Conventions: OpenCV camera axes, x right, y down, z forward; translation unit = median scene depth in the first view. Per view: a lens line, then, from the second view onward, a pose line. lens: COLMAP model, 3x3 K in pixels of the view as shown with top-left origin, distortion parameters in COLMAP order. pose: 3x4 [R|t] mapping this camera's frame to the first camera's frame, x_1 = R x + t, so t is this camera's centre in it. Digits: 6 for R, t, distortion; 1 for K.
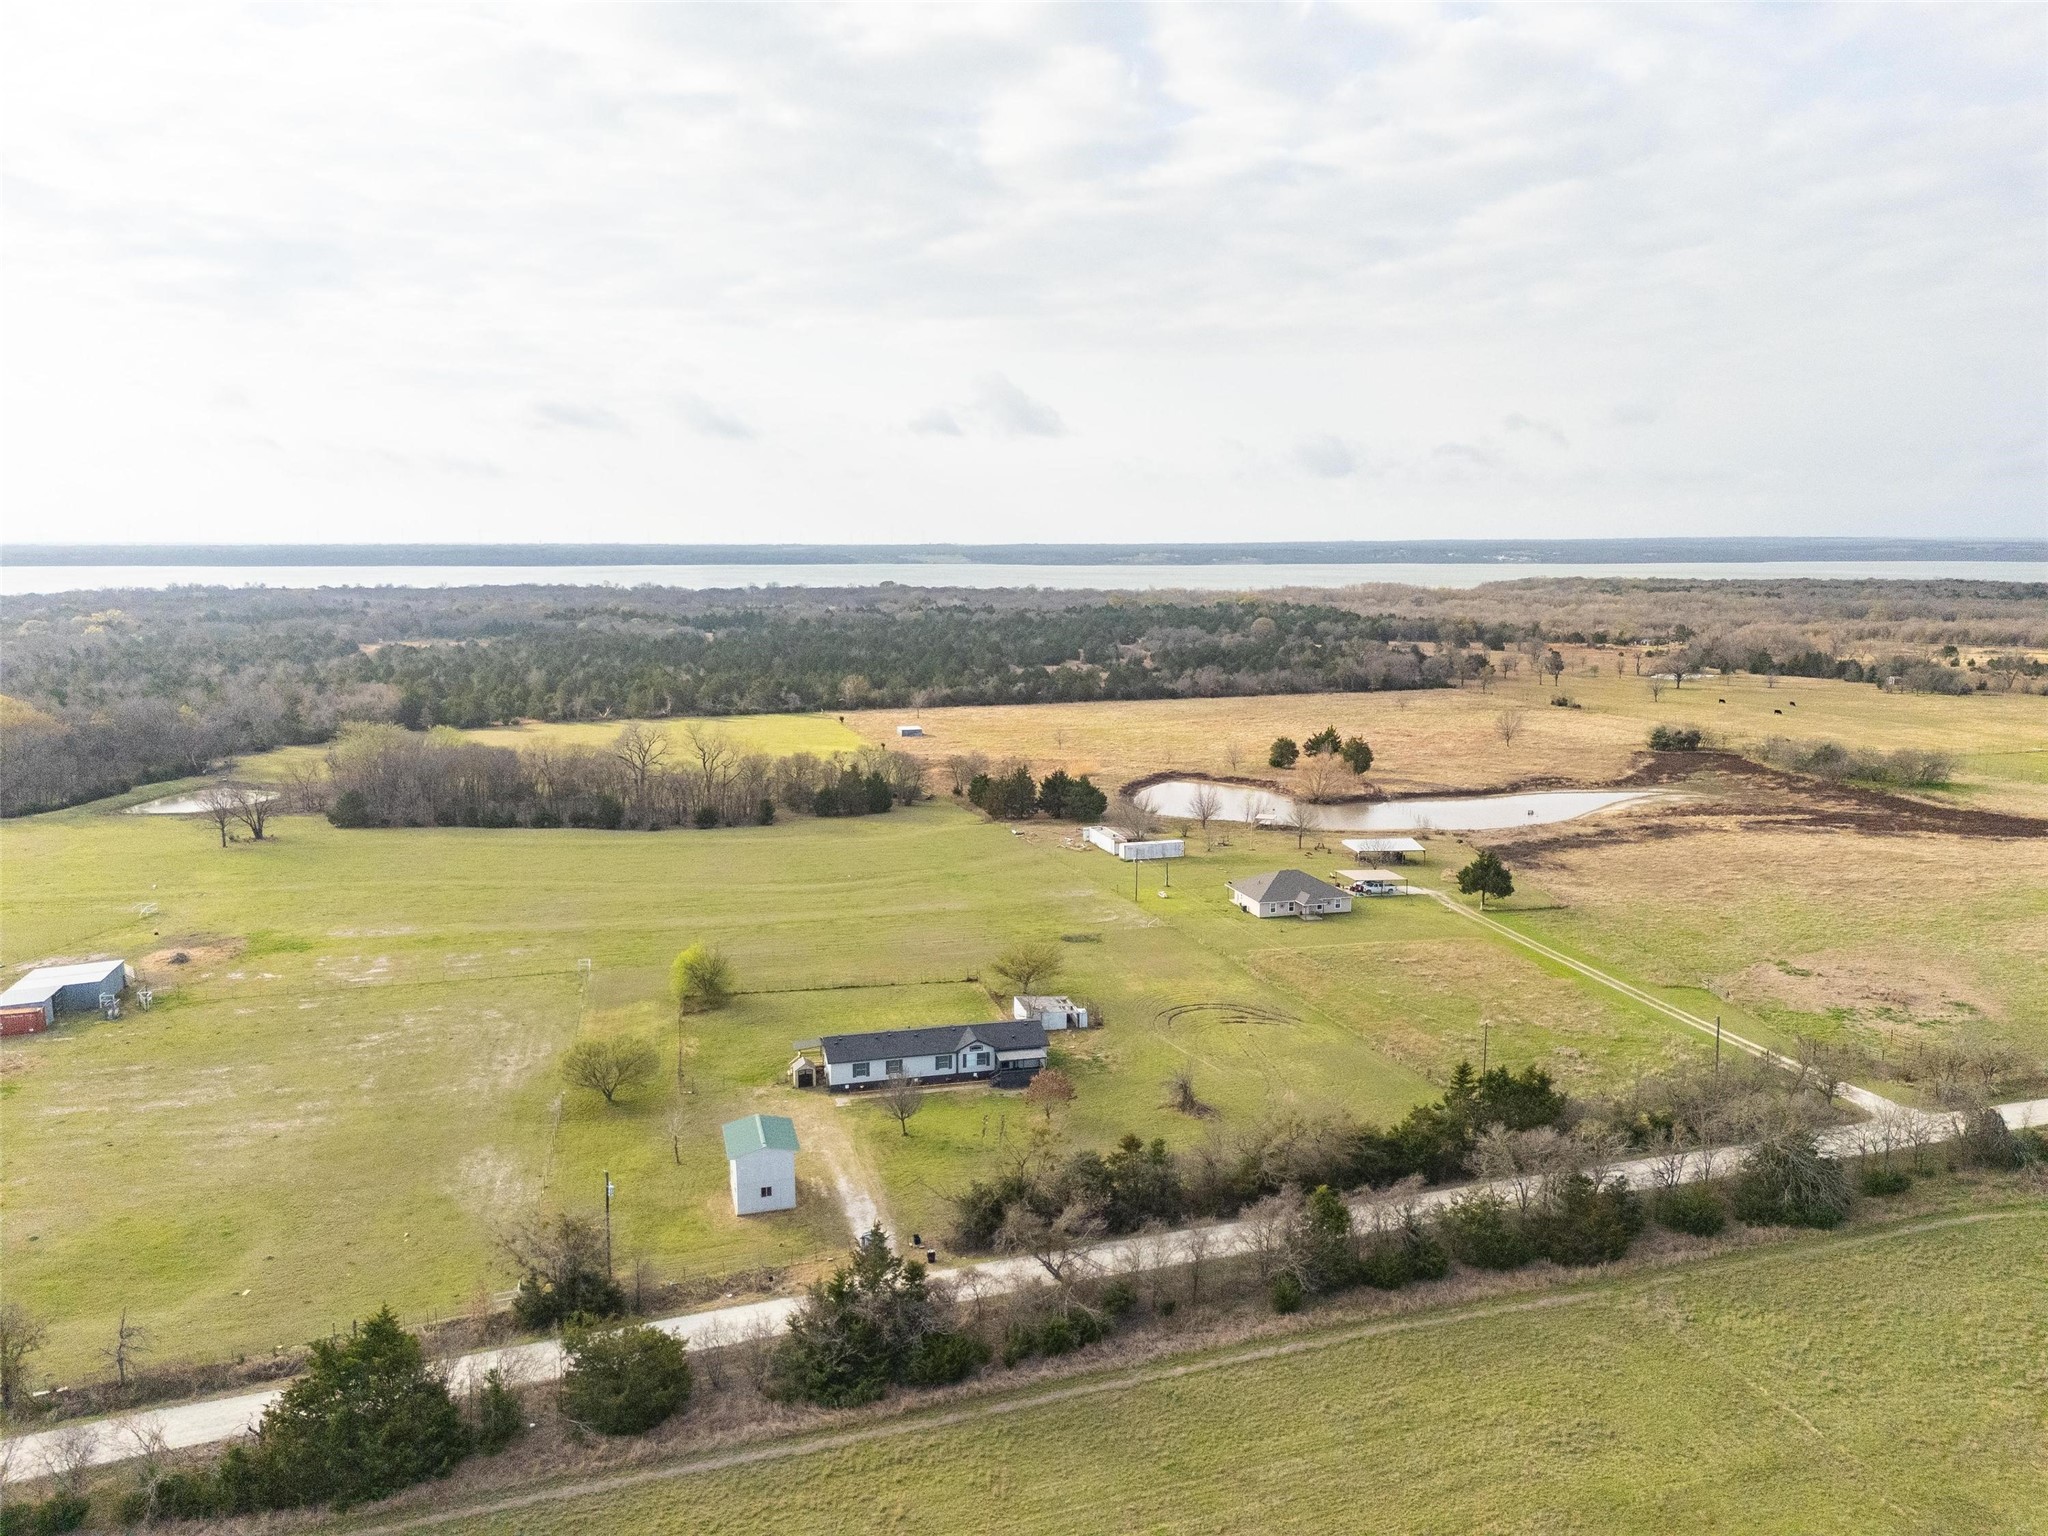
lens RADIAL K [[1634.1, 0, 1024.0], [0, 1634.1, 768.0], [0, 0, 1]] dist [0.081828, -0.090238]
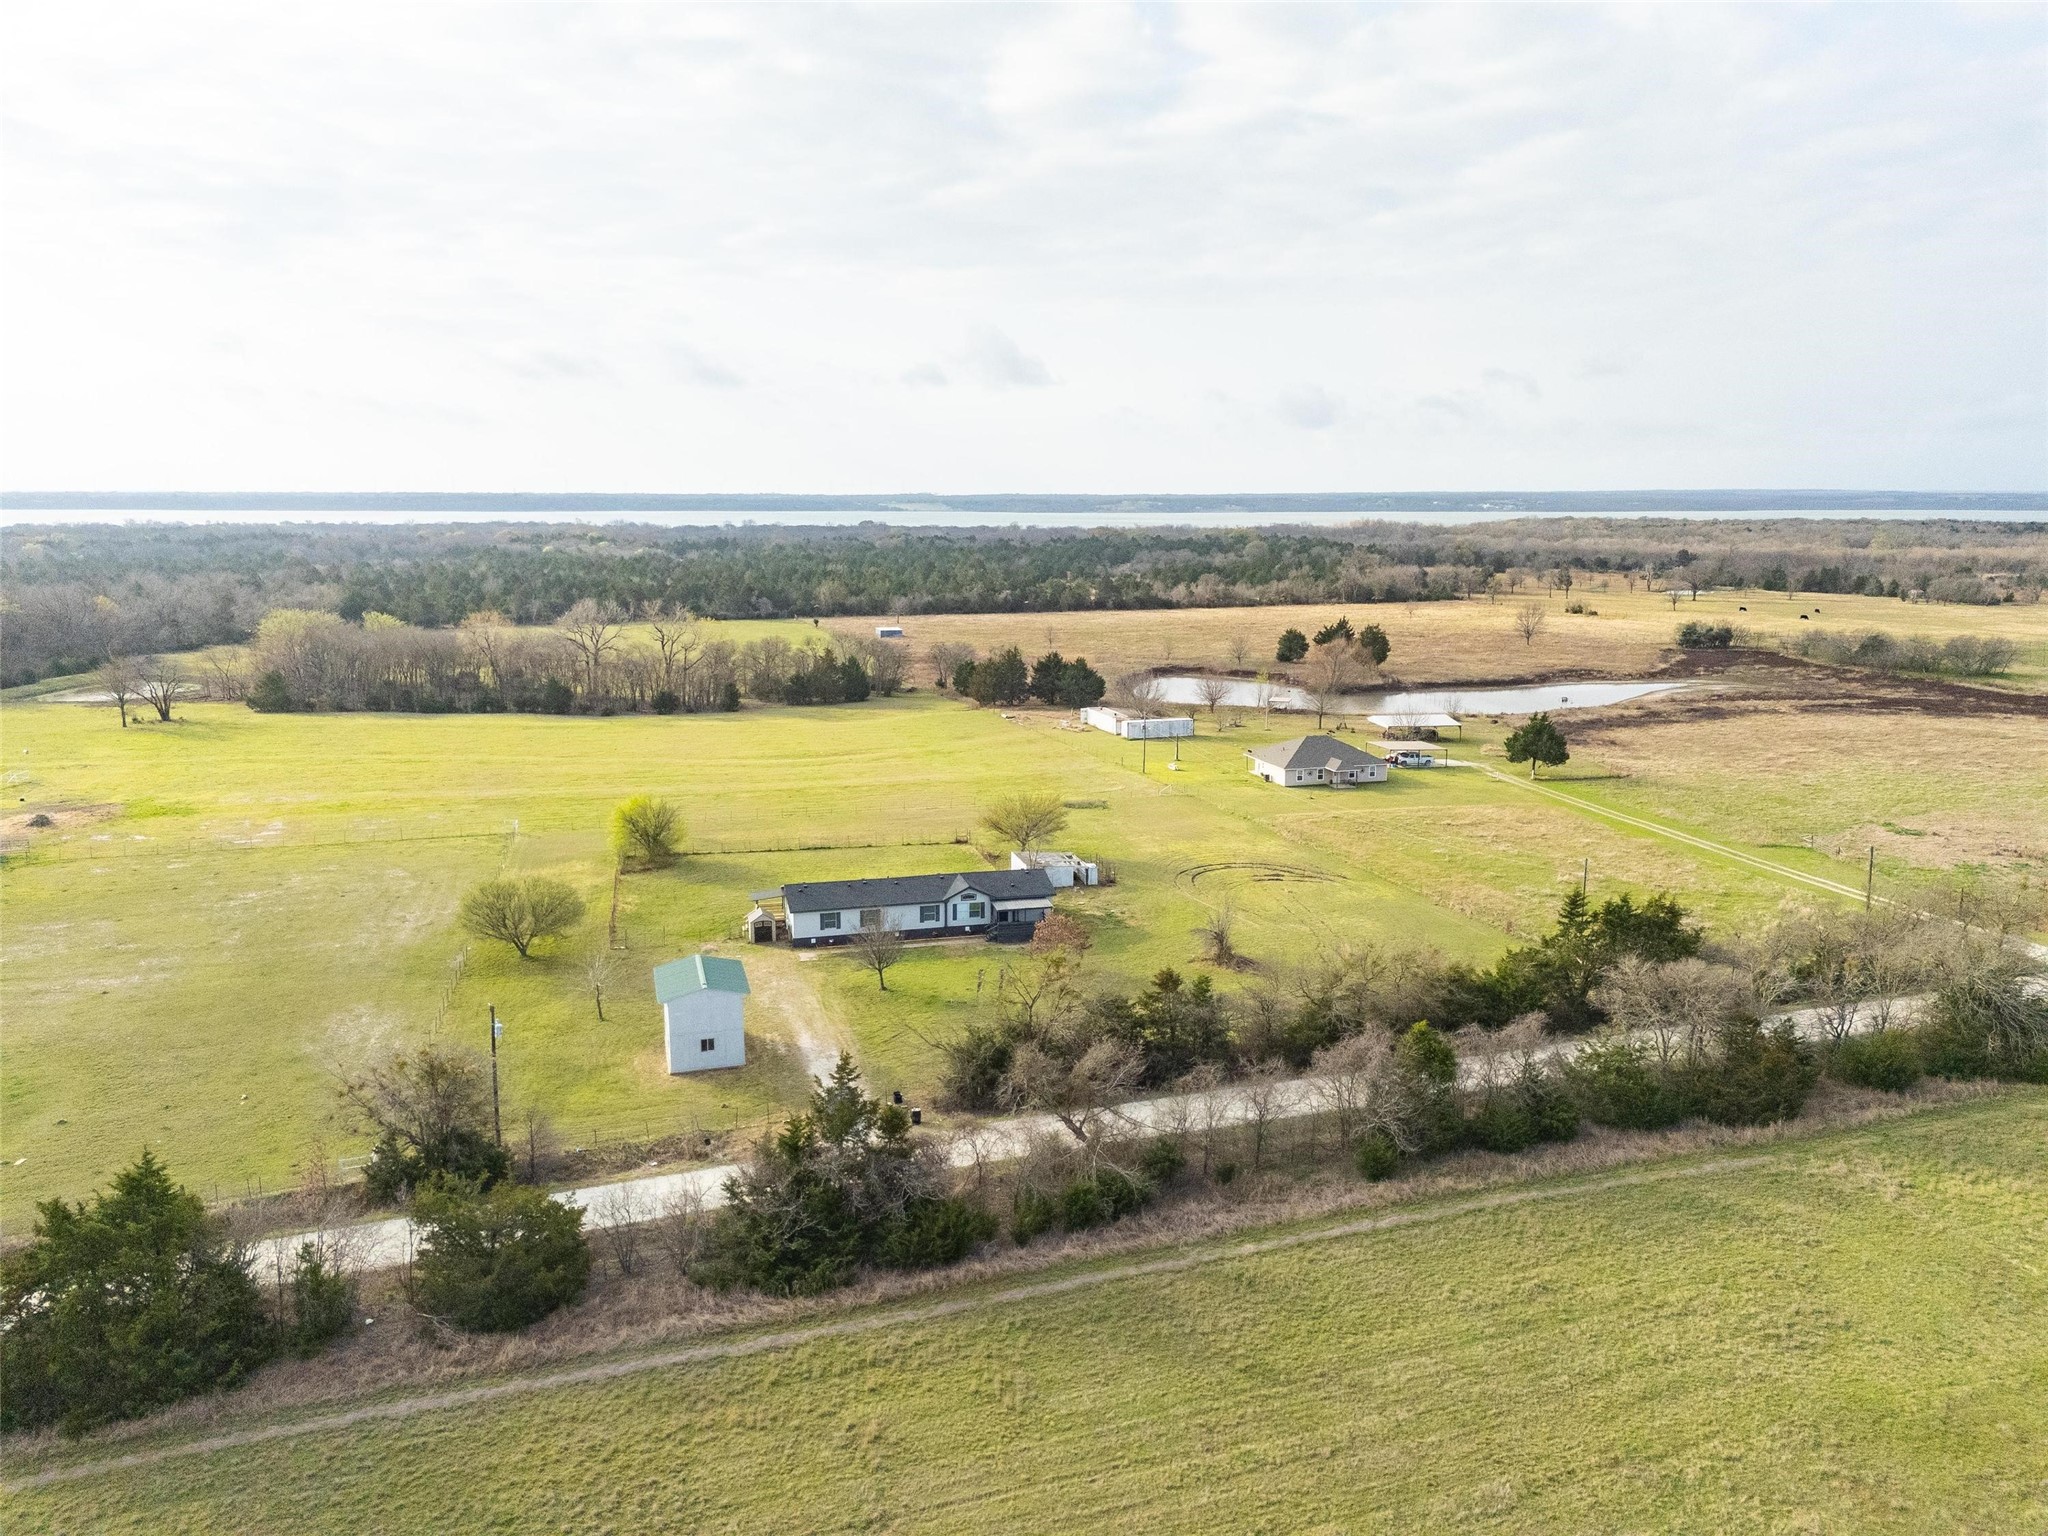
lens RADIAL K [[1634.1, 0, 1024.0], [0, 1634.1, 768.0], [0, 0, 1]] dist [0.081828, -0.090238]
pose [[0.999931, -0.001471, 0.011613, -0.012189], [0.001160, 0.999641, 0.026778, 0.096944], [-0.011648, -0.026763, 0.999574, 0.198015]]
